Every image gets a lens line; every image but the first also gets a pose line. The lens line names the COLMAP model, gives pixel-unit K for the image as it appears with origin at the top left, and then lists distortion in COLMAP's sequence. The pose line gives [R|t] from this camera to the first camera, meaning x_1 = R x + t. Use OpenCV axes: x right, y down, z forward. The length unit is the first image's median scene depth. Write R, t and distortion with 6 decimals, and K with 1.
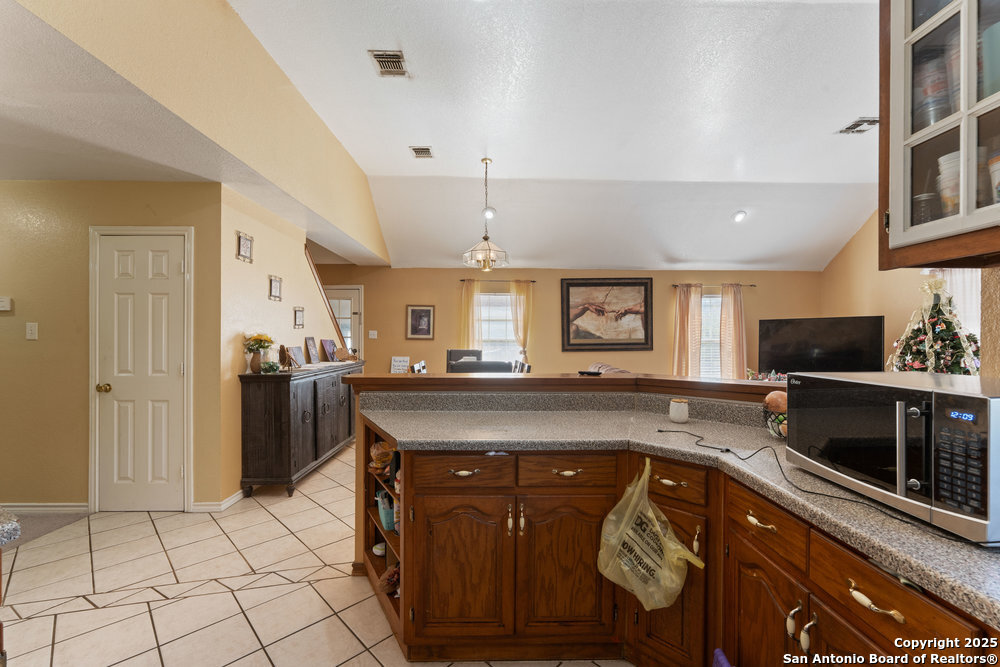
lens RADIAL K [[401.9, 0, 498.4], [0, 401.9, 337.7], [0, 0, 1]] dist [-0.001935, -0.000160]
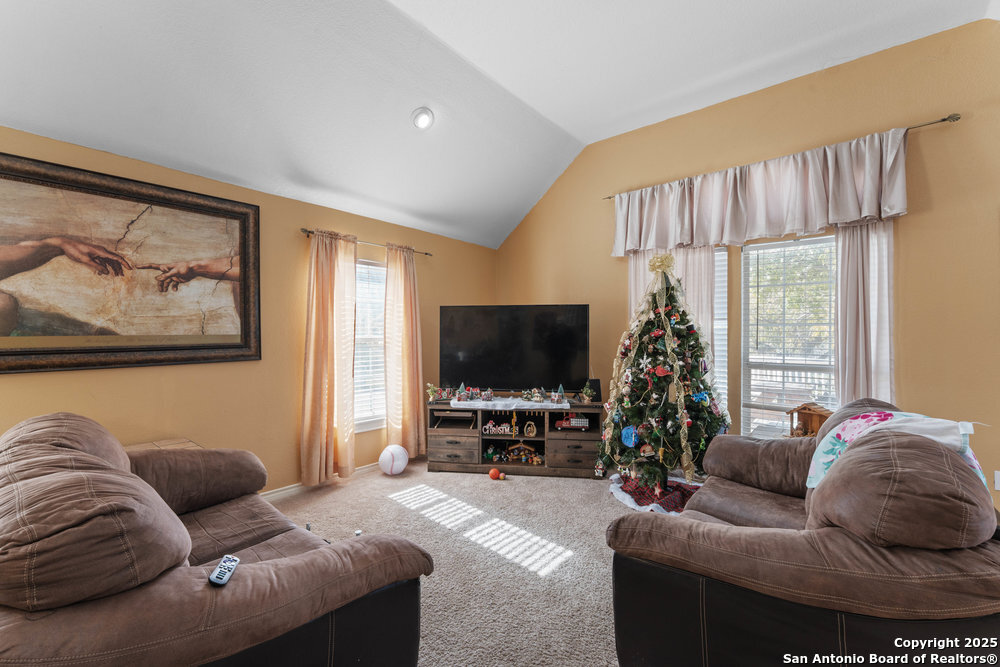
lens RADIAL K [[417.0, 0, 500.0], [0, 417.0, 333.5], [0, 0, 1]] dist [0.021443, -0.000141]
pose [[0.654608, 0.002548, 0.755965, 0.194540], [0.000389, 0.999993, -0.003707, 0.002661], [-0.755969, 0.002721, 0.654602, 0.461787]]
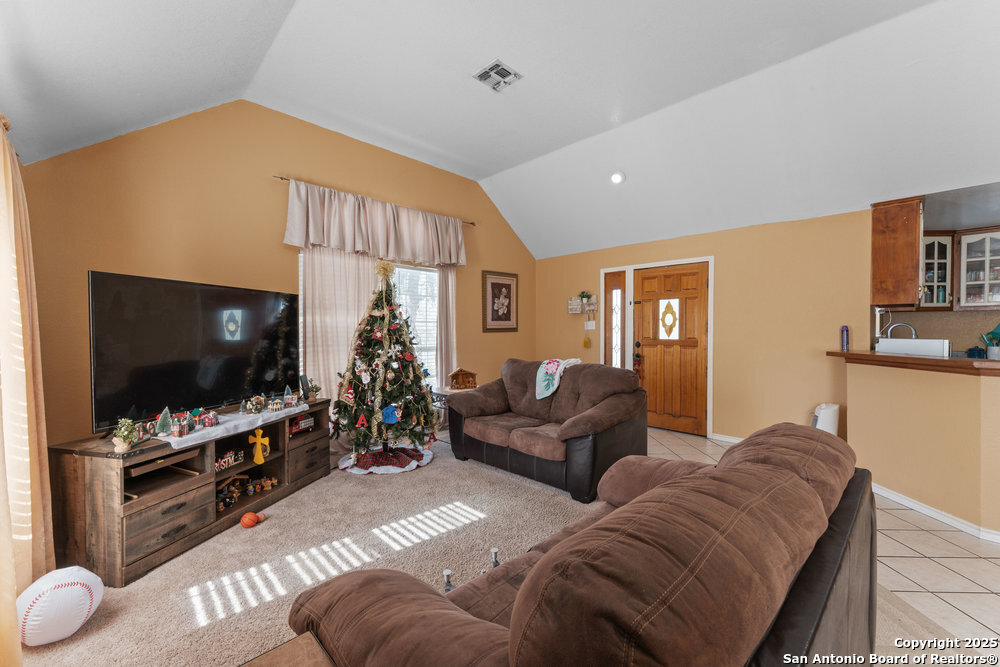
lens RADIAL K [[401.9, 0, 498.4], [0, 401.9, 337.7], [0, 0, 1]] dist [-0.001935, -0.000160]
pose [[-0.692633, -0.015013, 0.721134, 0.168643], [0.000550, 0.999772, 0.021342, 0.004162], [-0.721290, 0.015179, -0.692467, 0.931638]]
